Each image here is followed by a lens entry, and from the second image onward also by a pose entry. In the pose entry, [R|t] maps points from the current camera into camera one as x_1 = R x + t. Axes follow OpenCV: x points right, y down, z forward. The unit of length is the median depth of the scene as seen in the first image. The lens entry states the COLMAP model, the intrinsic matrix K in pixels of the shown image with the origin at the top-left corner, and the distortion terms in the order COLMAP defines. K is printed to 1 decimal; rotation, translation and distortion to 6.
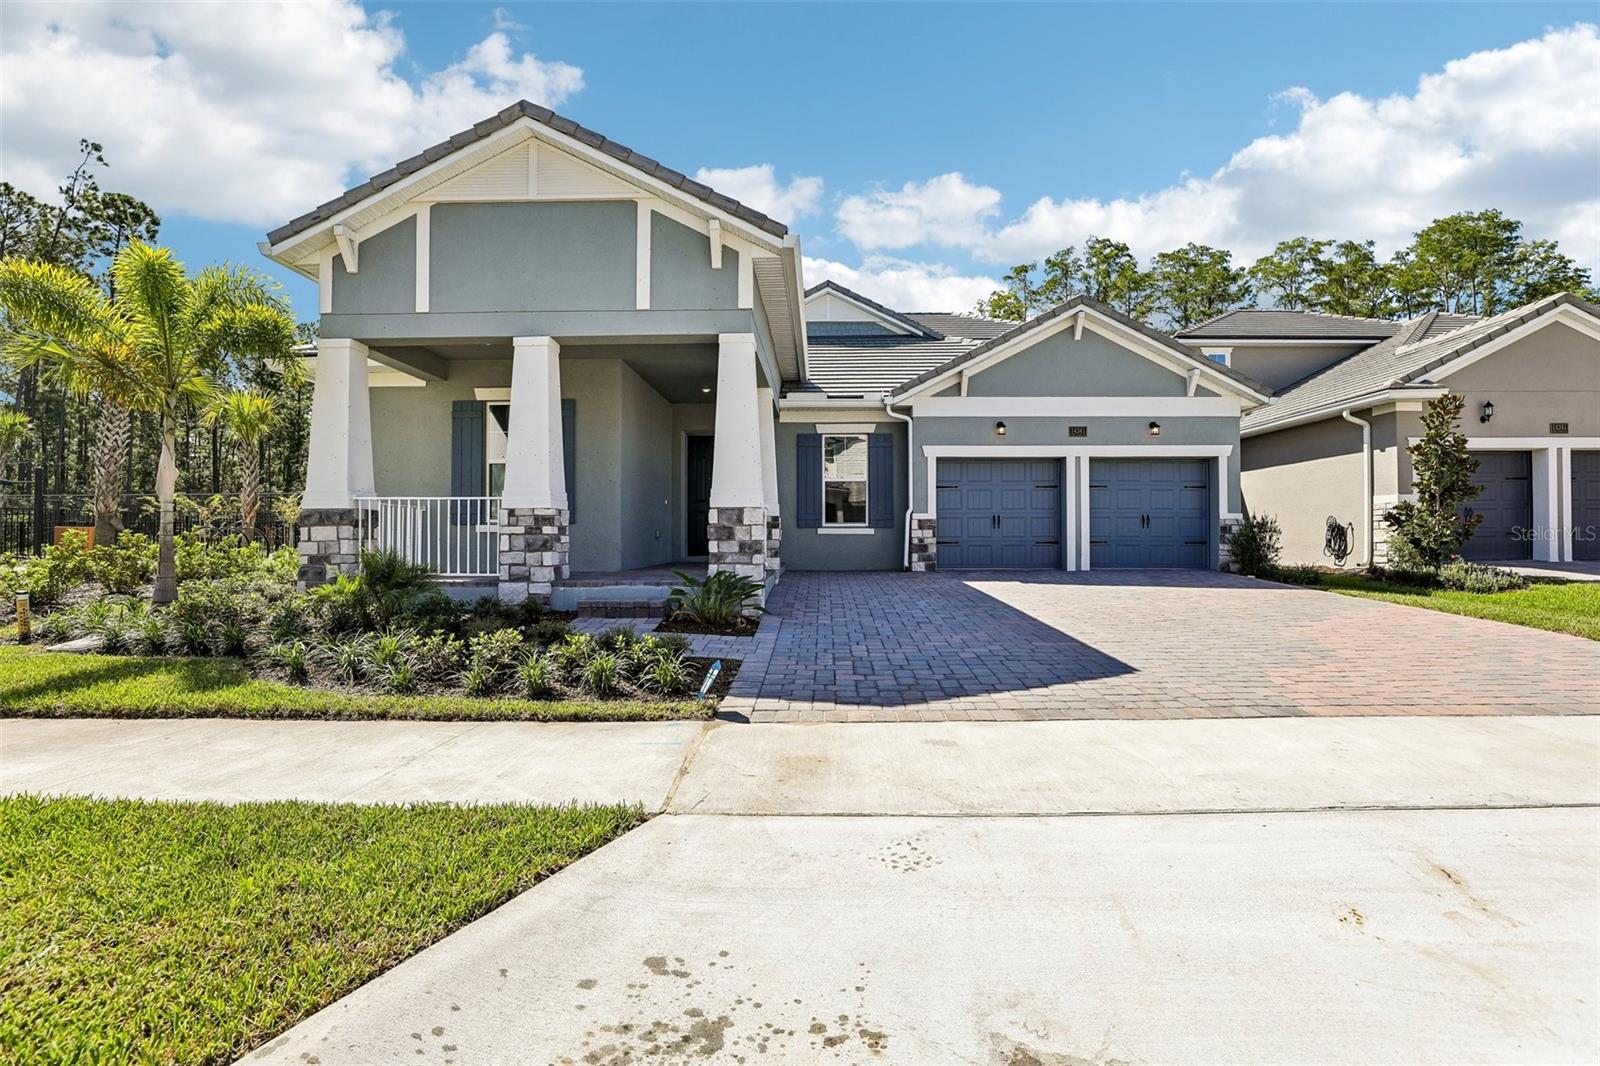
lens RADIAL K [[732.5, 0, 802.8], [0, 732.5, 532.2], [0, 0, 1]] dist [-0.038889, 0.012019]
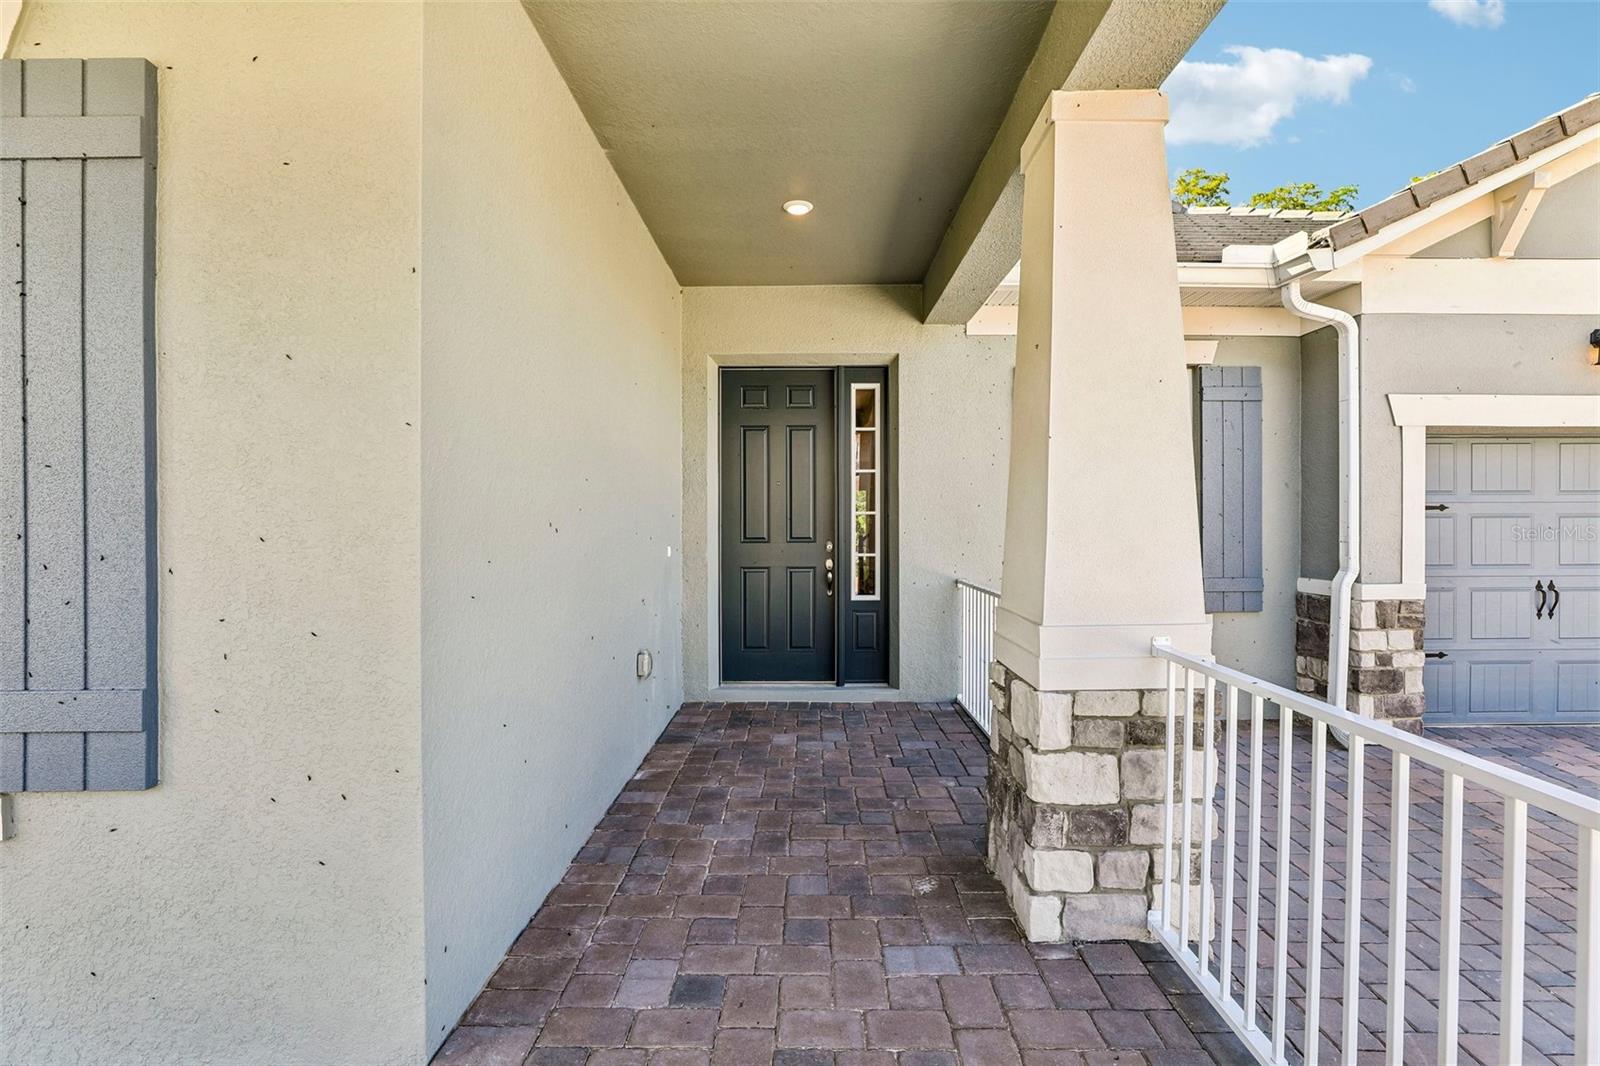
lens RADIAL K [[732.5, 0, 799.1], [0, 732.5, 515.8], [0, 0, 1]] dist [-0.038889, 0.012019]
pose [[0.999836, -0.001660, 0.018033, -0.131393], [0.001290, 0.999789, 0.020509, -0.066624], [-0.018063, -0.020483, 0.999627, 0.651580]]
